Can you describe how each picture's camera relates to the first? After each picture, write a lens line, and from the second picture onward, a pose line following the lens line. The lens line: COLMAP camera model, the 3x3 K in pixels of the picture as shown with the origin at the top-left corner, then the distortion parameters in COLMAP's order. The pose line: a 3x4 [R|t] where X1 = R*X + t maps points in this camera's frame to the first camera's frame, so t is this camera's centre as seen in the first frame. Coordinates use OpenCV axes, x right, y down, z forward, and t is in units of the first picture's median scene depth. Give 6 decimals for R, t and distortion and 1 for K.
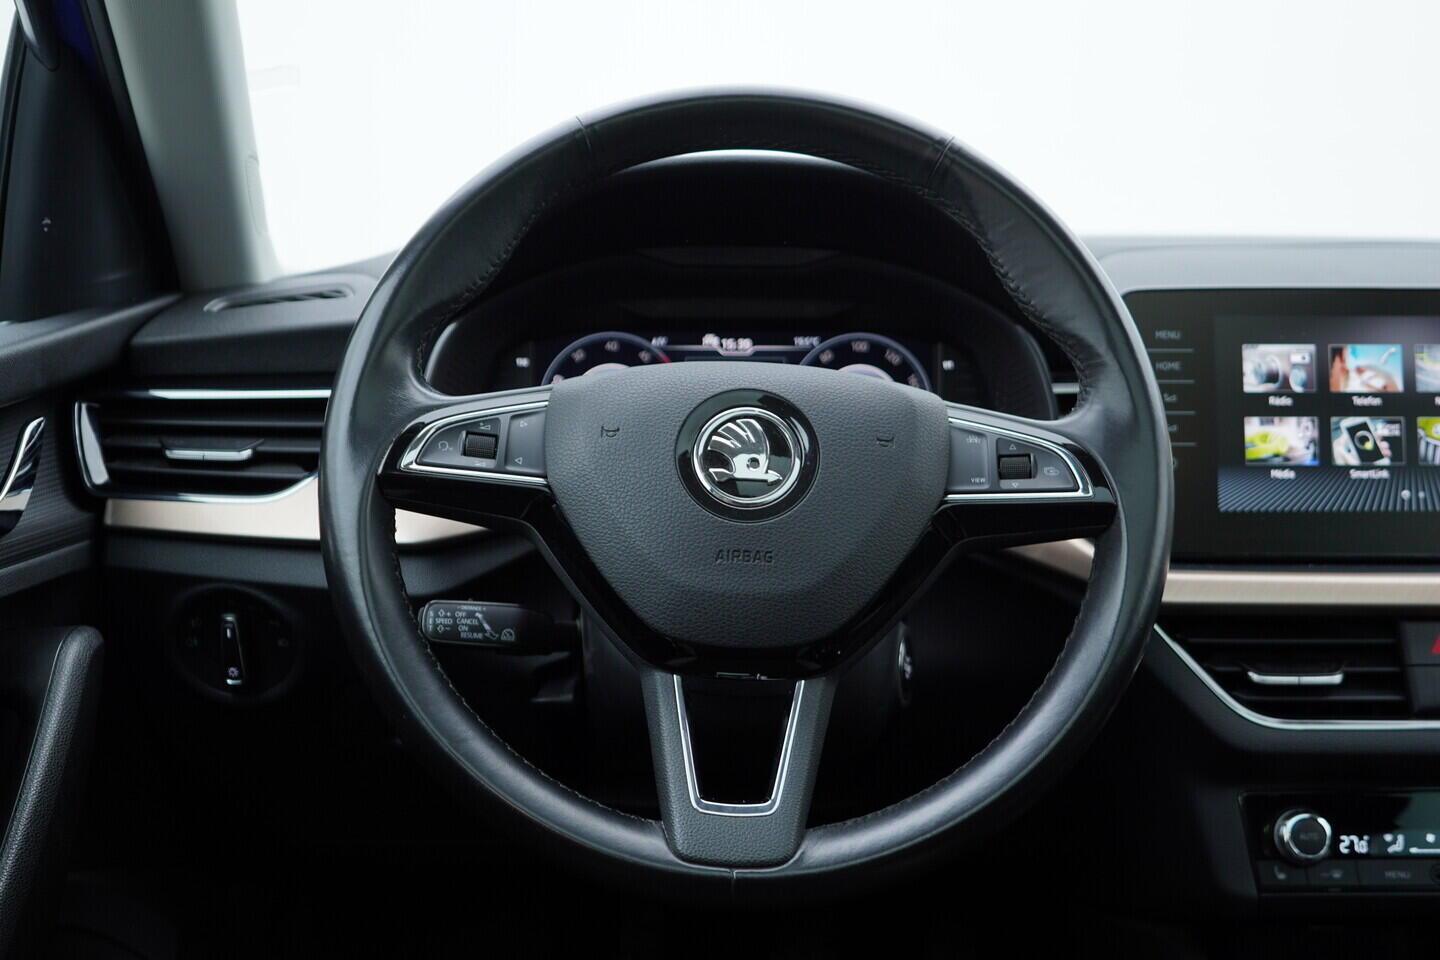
lens RADIAL K [[1518.3, 0, 718.8], [0, 1518.3, 482.4], [0, 0, 1]] dist [0.000487, 0.000000]
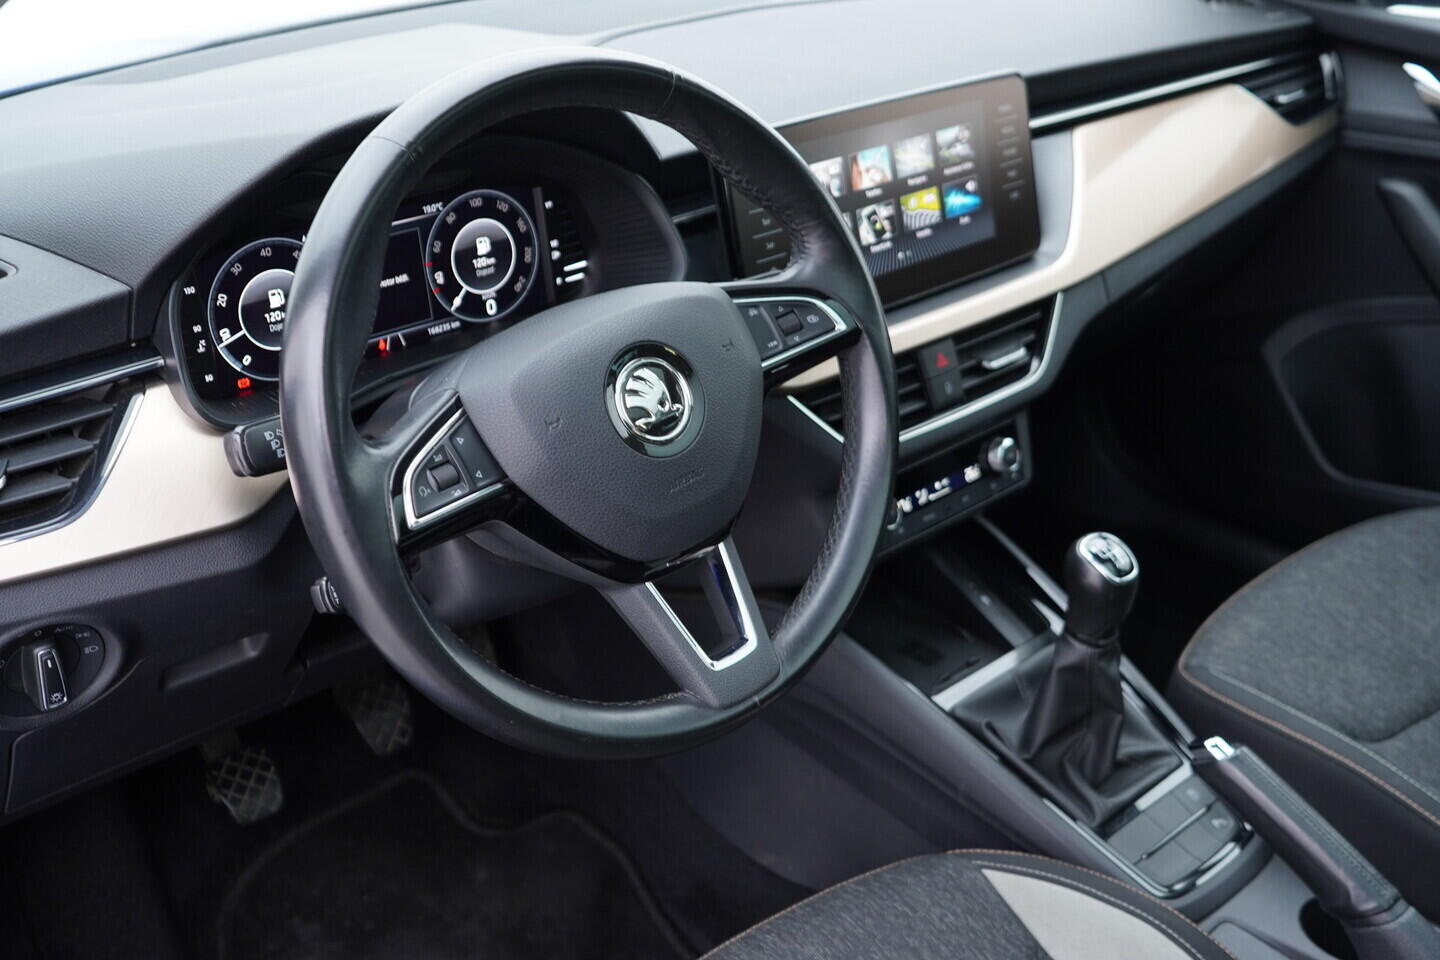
lens RADIAL K [[1518.3, 0, 716.6], [0, 1518.3, 486.8], [0, 0, 1]] dist [0.000487, 0.000000]
pose [[0.759237, -0.306588, 0.574075, -0.539145], [0.114096, 0.931130, 0.346379, -0.298807], [-0.640735, -0.197484, 0.741930, 0.045821]]
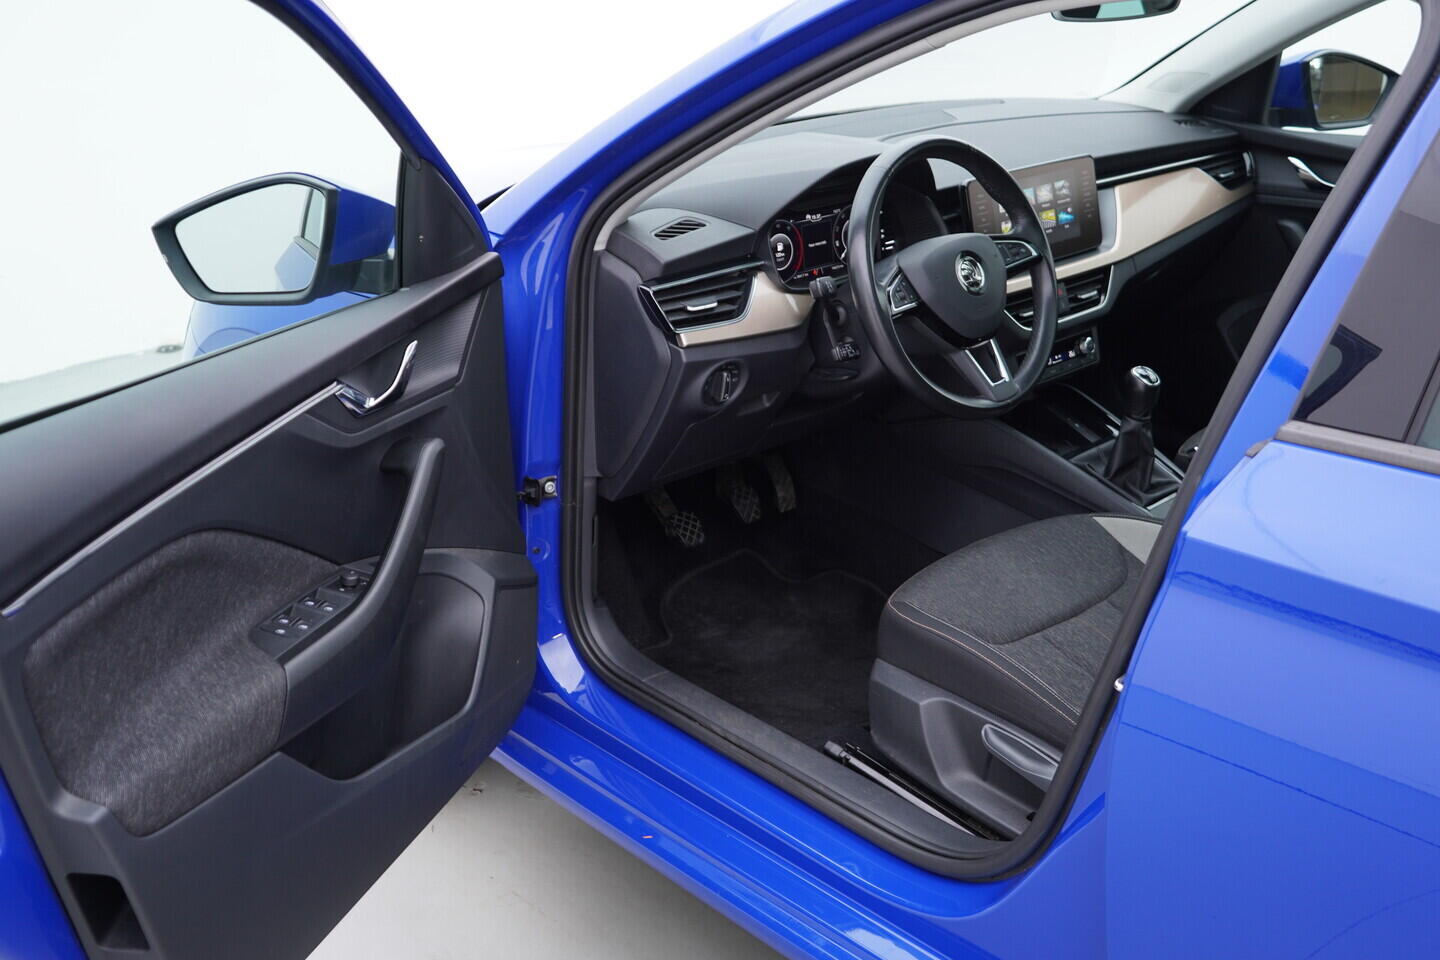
lens RADIAL K [[1518.3, 0, 711.7], [0, 1518.3, 482.4], [0, 0, 1]] dist [0.000487, 0.000000]
pose [[0.746423, -0.257570, 0.613605, -1.896289], [0.112815, 0.957689, 0.264771, -0.387621], [-0.655840, -0.128408, 0.743899, -0.780307]]
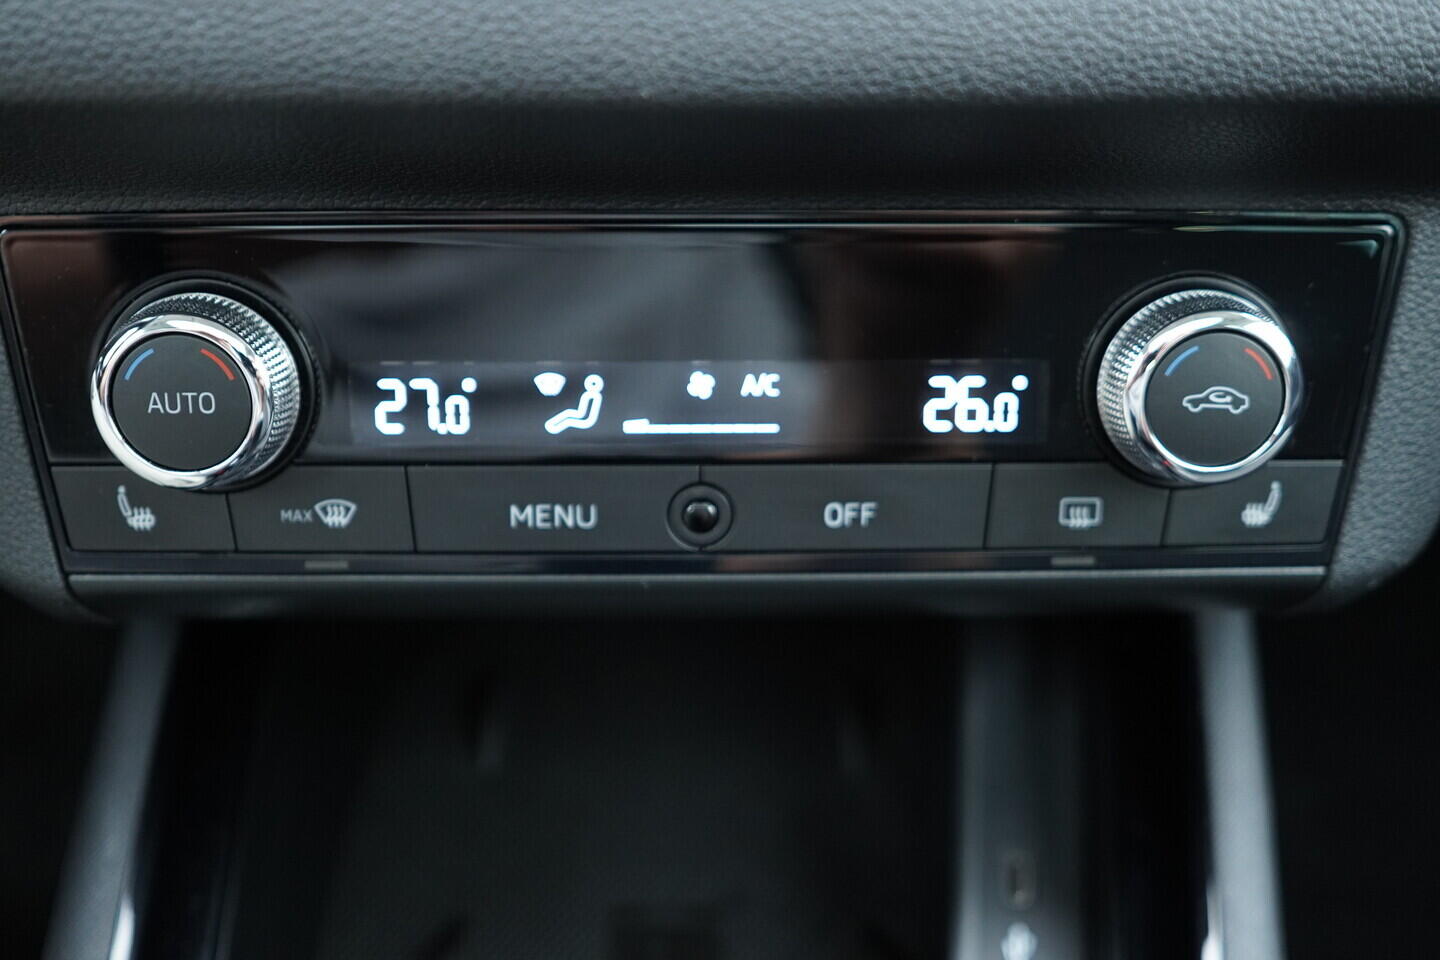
lens RADIAL K [[1518.3, 0, 716.5], [0, 1518.3, 481.7], [0, 0, 1]] dist [0.000487, 0.000000]
pose [[0.999882, 0.009226, -0.012276, 0.475386], [-0.002280, 0.879749, 0.475432, 0.116373], [0.015186, -0.475348, 0.879667, 0.745233]]
